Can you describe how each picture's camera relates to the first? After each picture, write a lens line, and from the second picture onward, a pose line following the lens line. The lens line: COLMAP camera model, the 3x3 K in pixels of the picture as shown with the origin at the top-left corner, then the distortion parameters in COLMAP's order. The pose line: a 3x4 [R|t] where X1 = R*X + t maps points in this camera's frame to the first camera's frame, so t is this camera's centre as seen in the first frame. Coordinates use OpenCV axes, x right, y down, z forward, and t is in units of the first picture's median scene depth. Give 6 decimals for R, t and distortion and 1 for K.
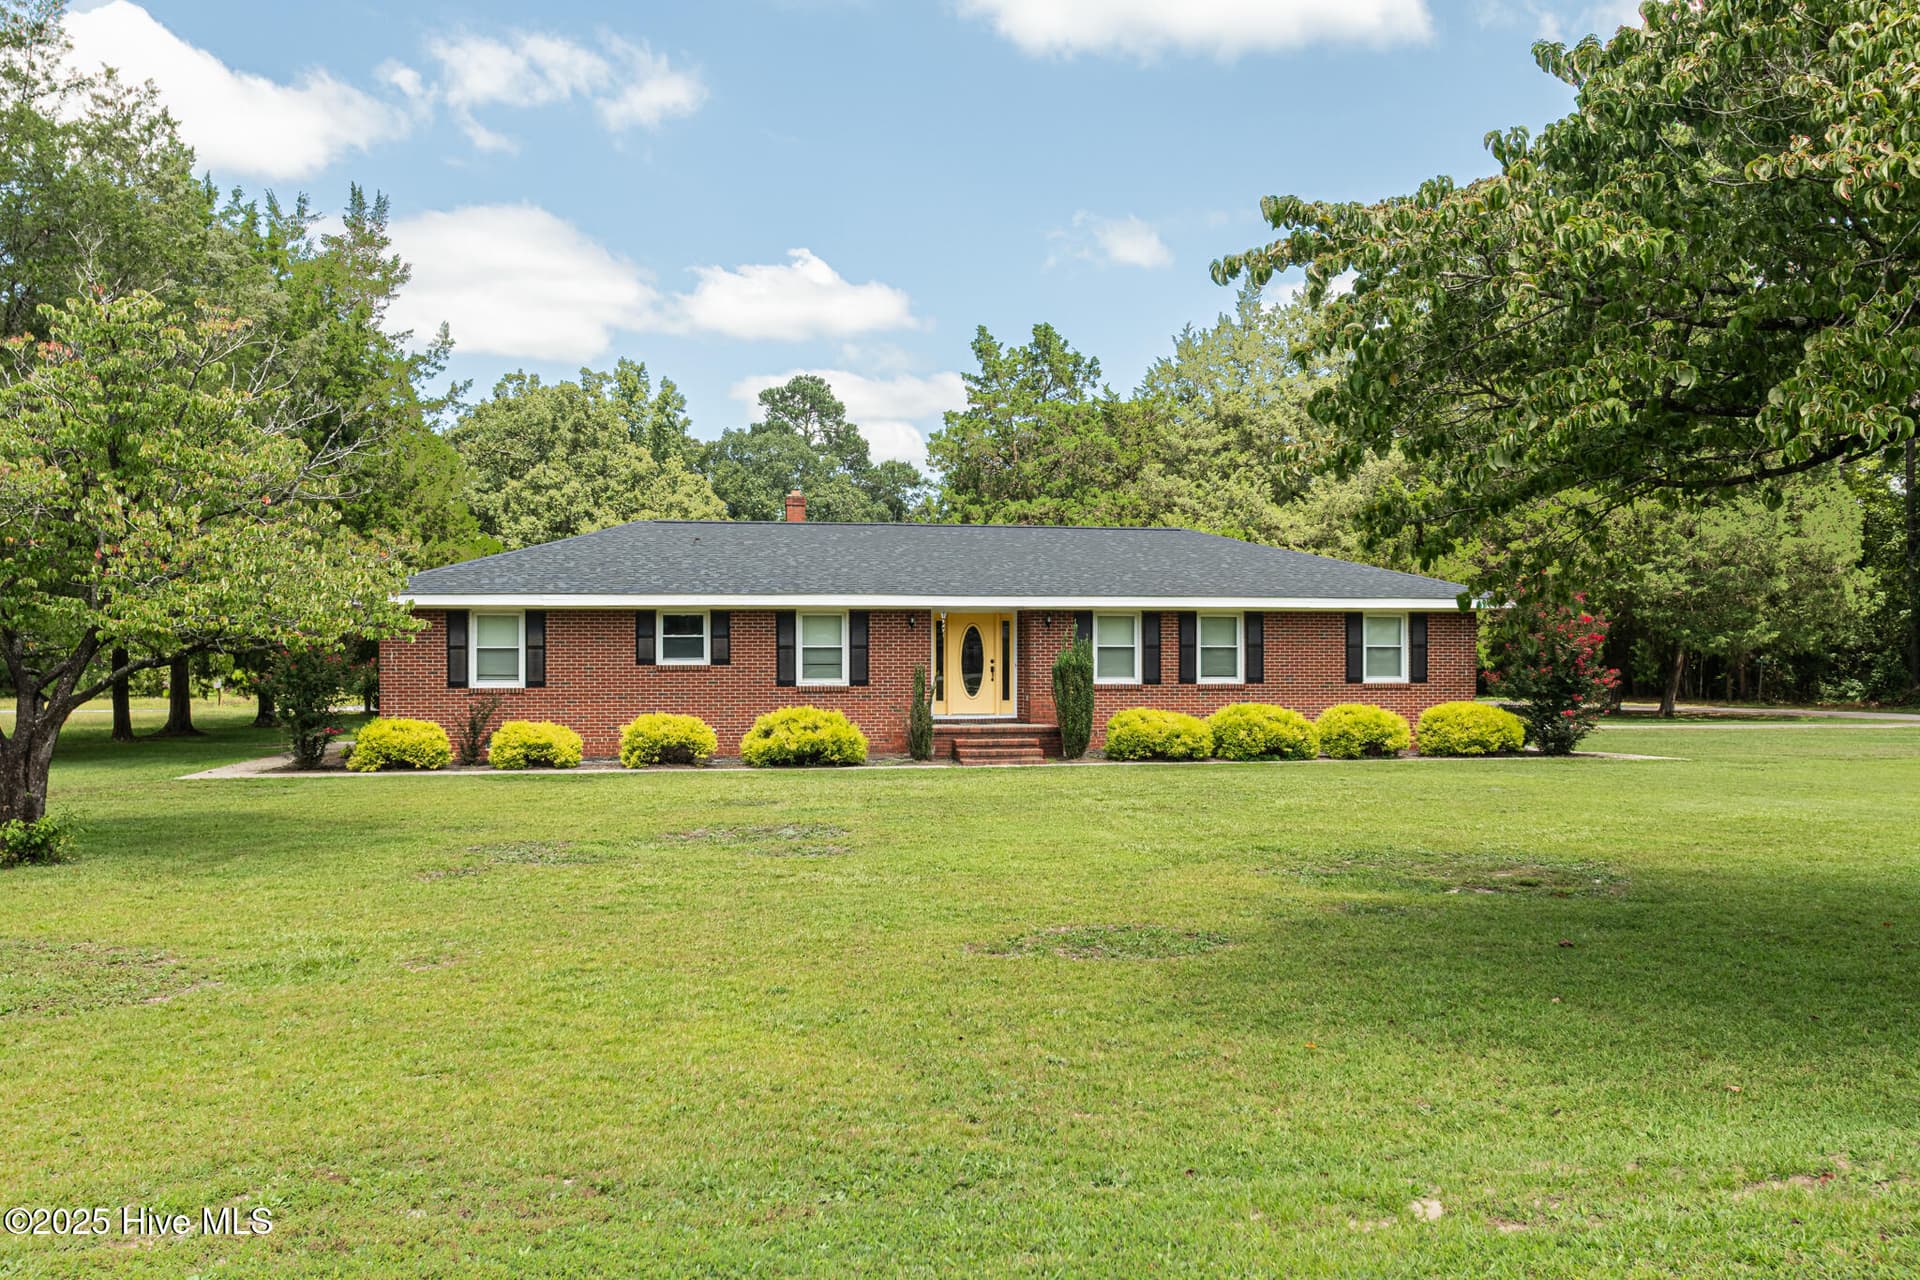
lens RADIAL K [[1468.2, 0, 909.8], [0, 1468.2, 647.8], [0, 0, 1]] dist [-0.005262, 0.001216]
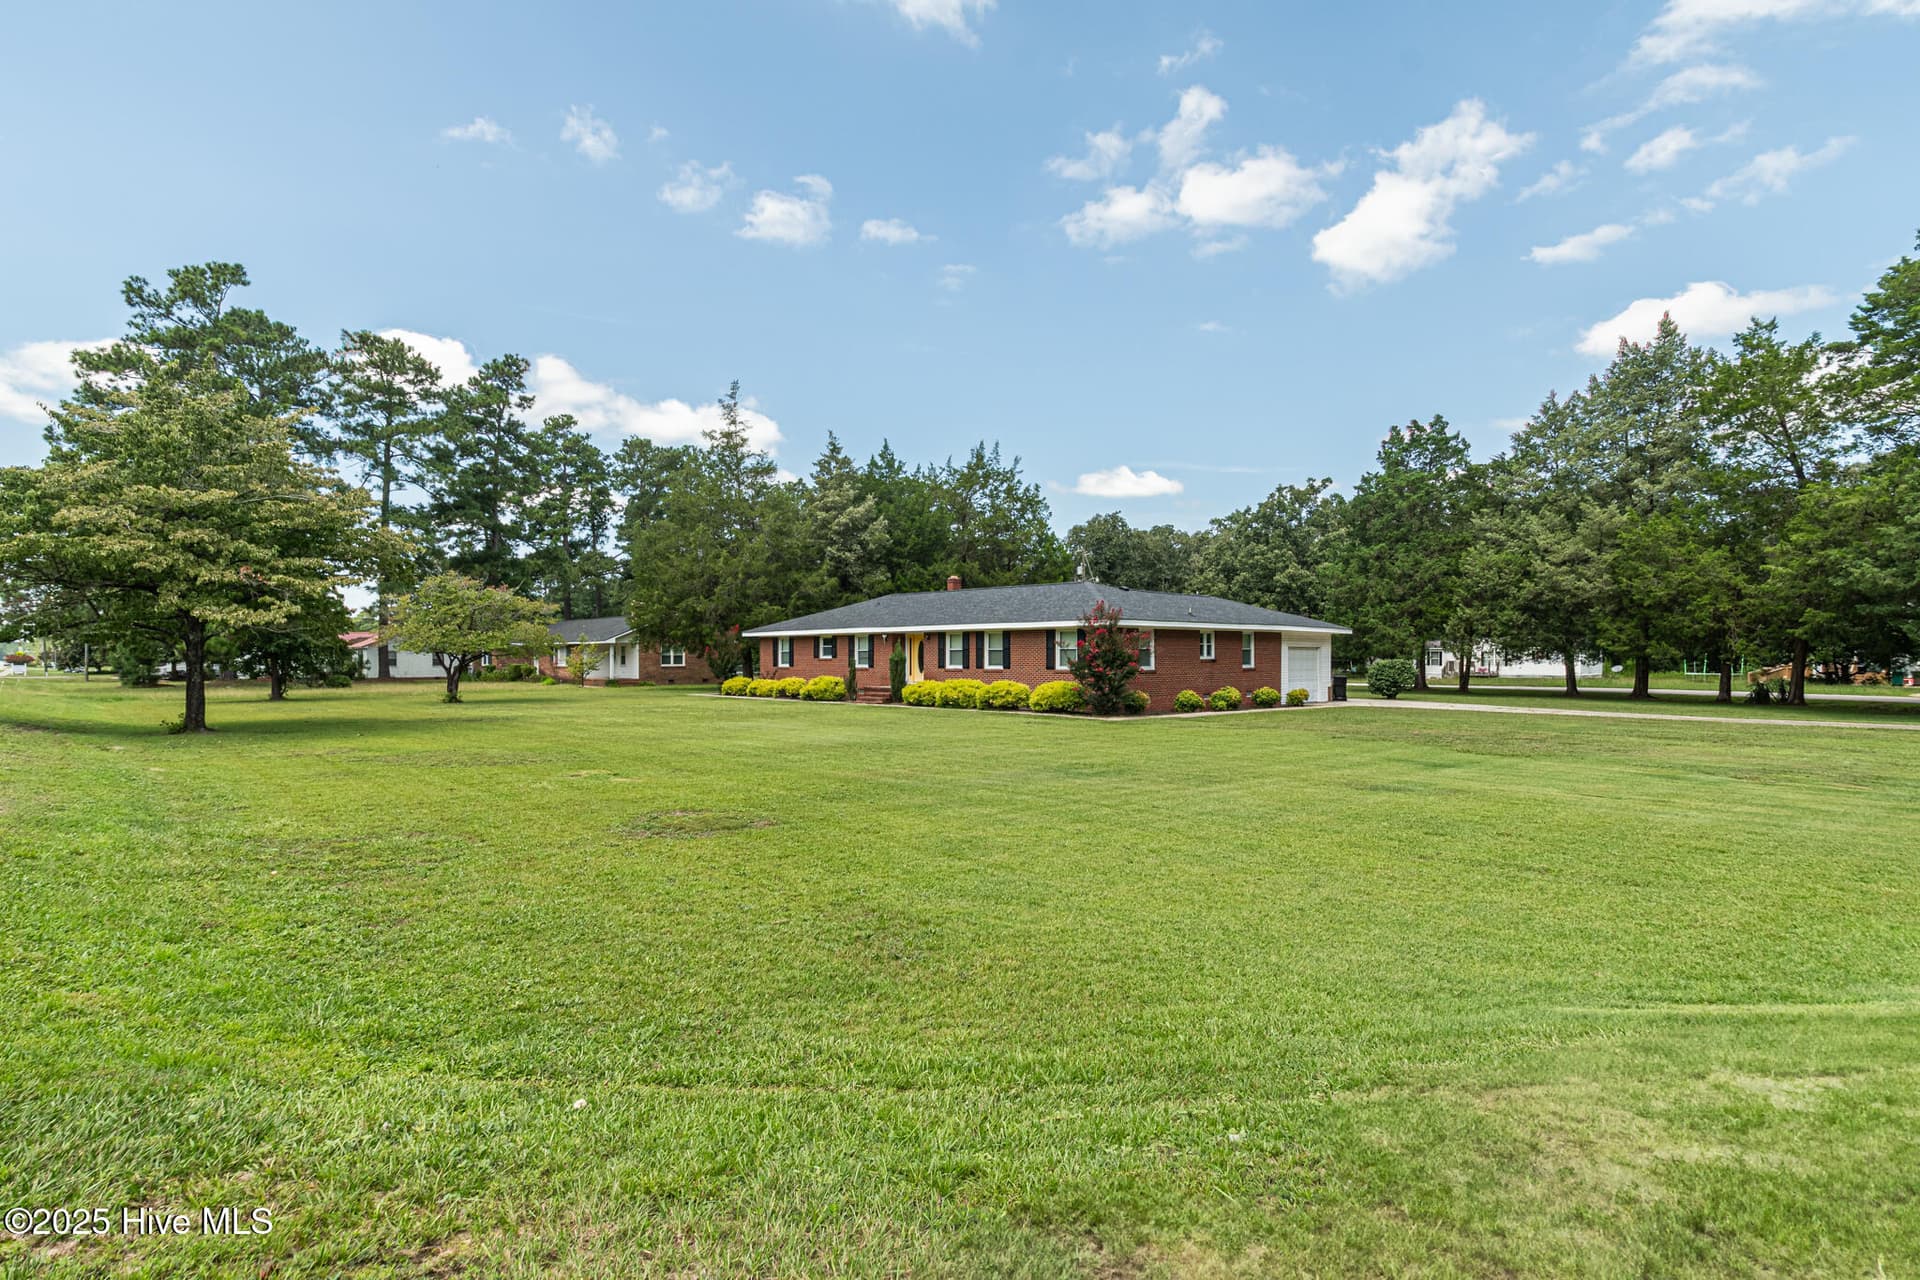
lens RADIAL K [[926.7, 0, 960.0], [0, 926.7, 640.0], [0, 0, 1]] dist [0.003175, 0.000116]
pose [[0.585020, -0.013730, -0.810903, 1.191217], [0.003763, 0.999892, -0.014216, 0.004197], [0.811010, 0.005266, 0.585008, 0.283169]]
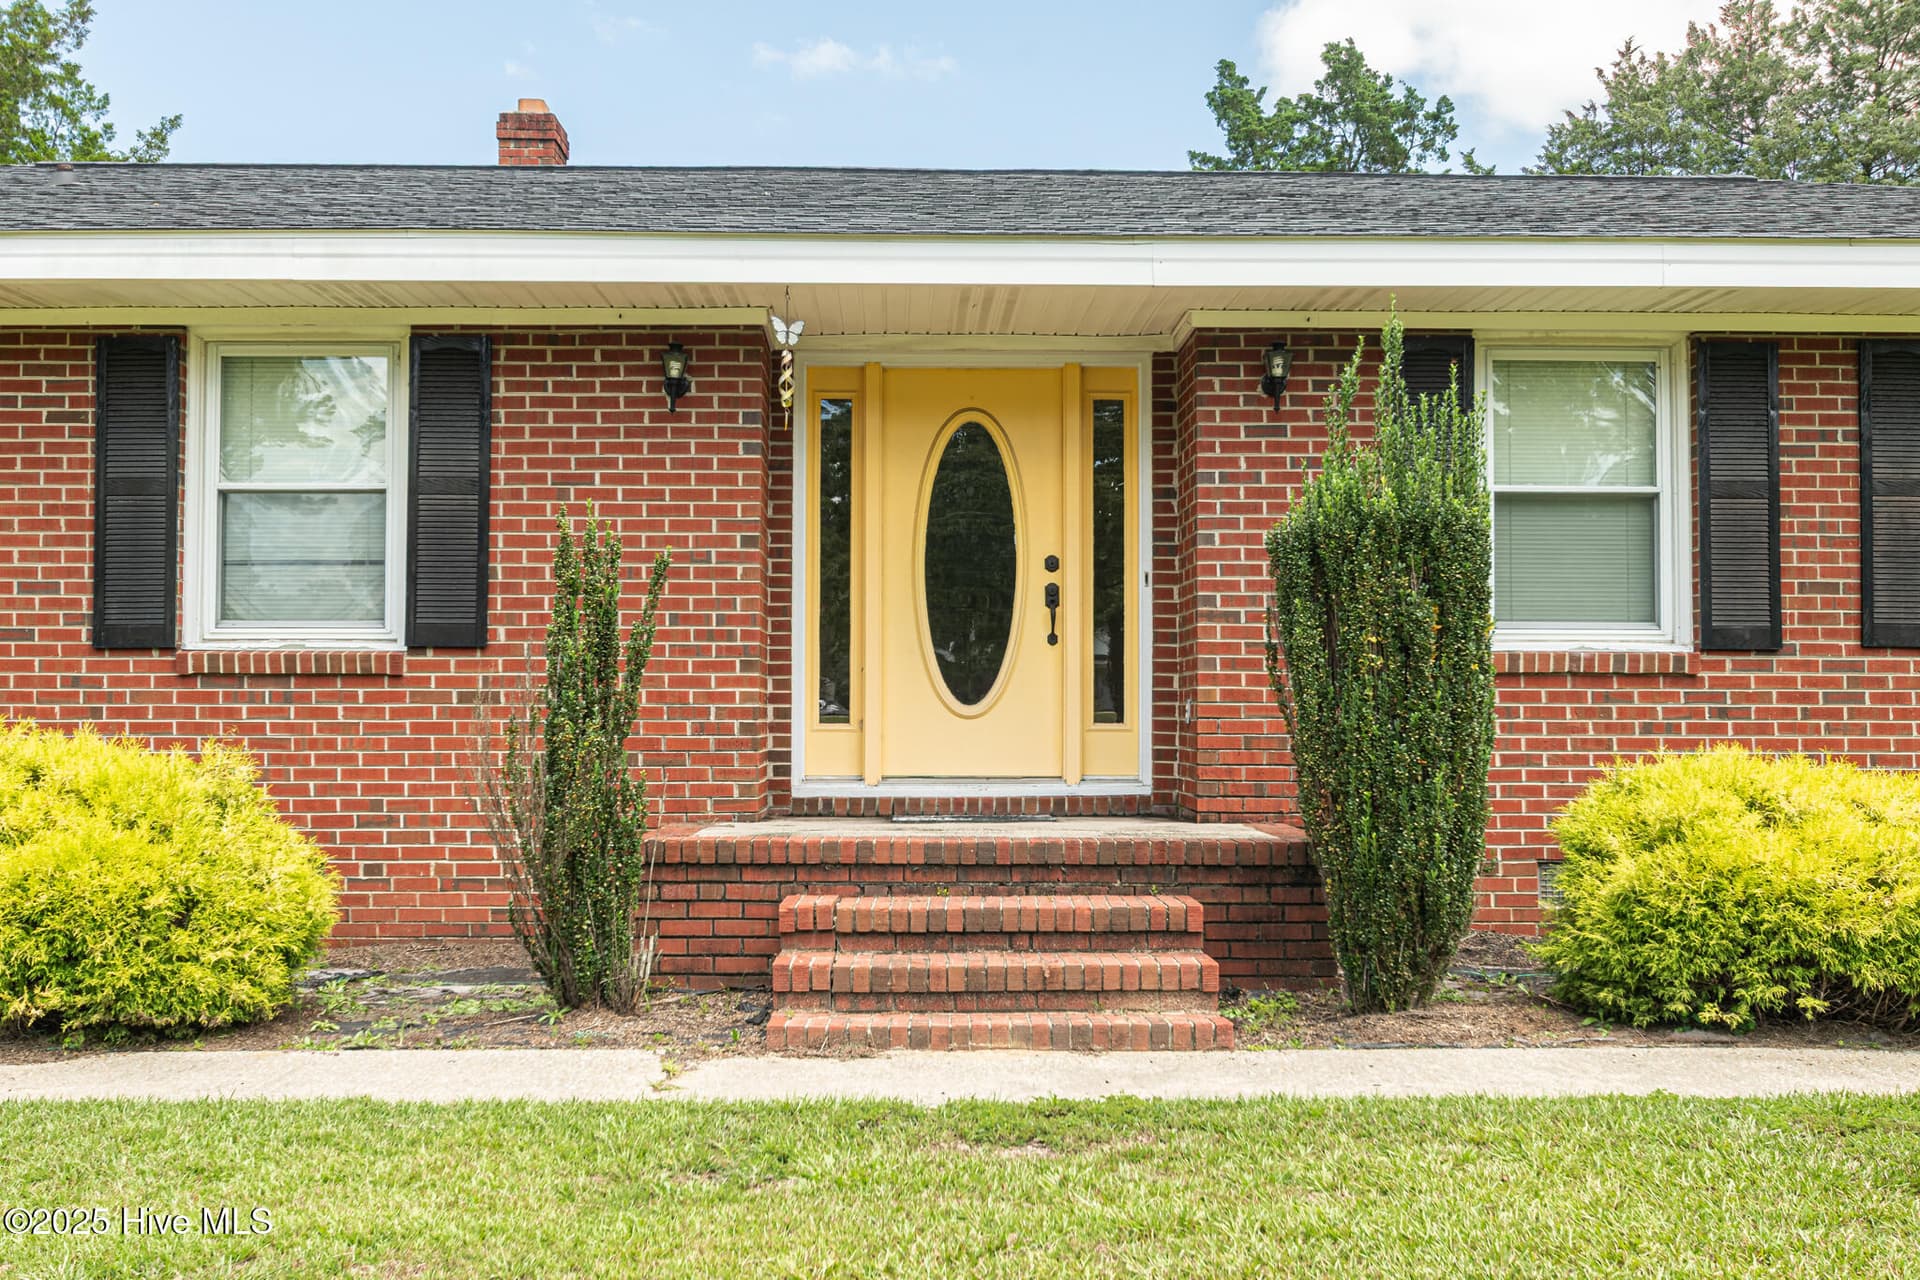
lens RADIAL K [[1873.3, 0, 954.1], [0, 1873.3, 659.4], [0, 0, 1]] dist [0.002674, 0.012290]
pose [[0.991919, -0.001073, -0.126870, 0.082936], [-0.002325, 0.999643, -0.026627, 0.034844], [0.126853, 0.026707, 0.991562, 0.715141]]
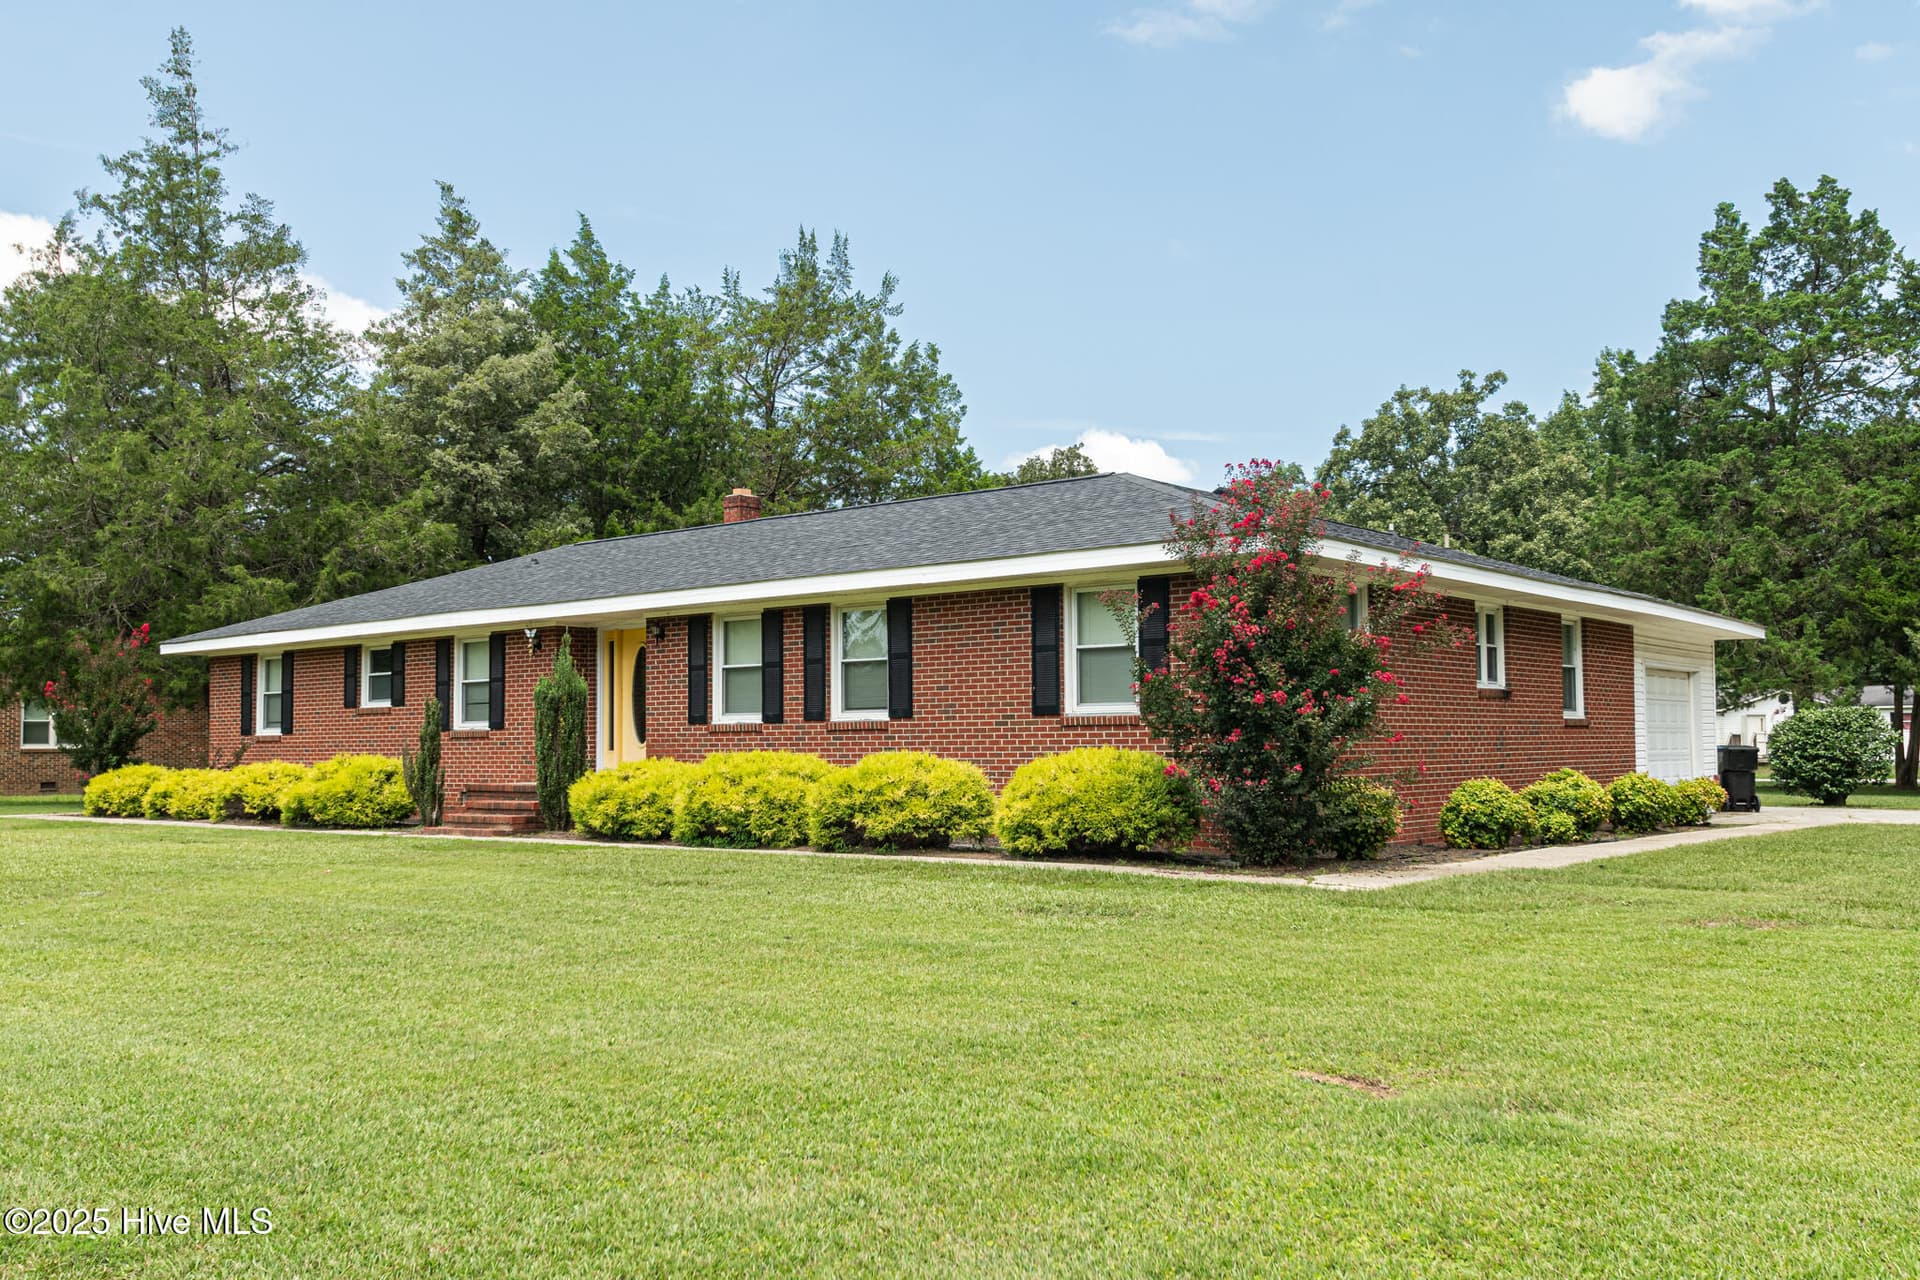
lens RADIAL K [[1610.5, 0, 954.2], [0, 1610.5, 675.9], [0, 0, 1]] dist [0.005491, 0.004047]
pose [[0.674093, -0.036768, -0.737731, 0.752875], [0.011144, 0.999153, -0.039614, 0.033740], [0.738562, 0.018483, 0.673932, 0.606675]]
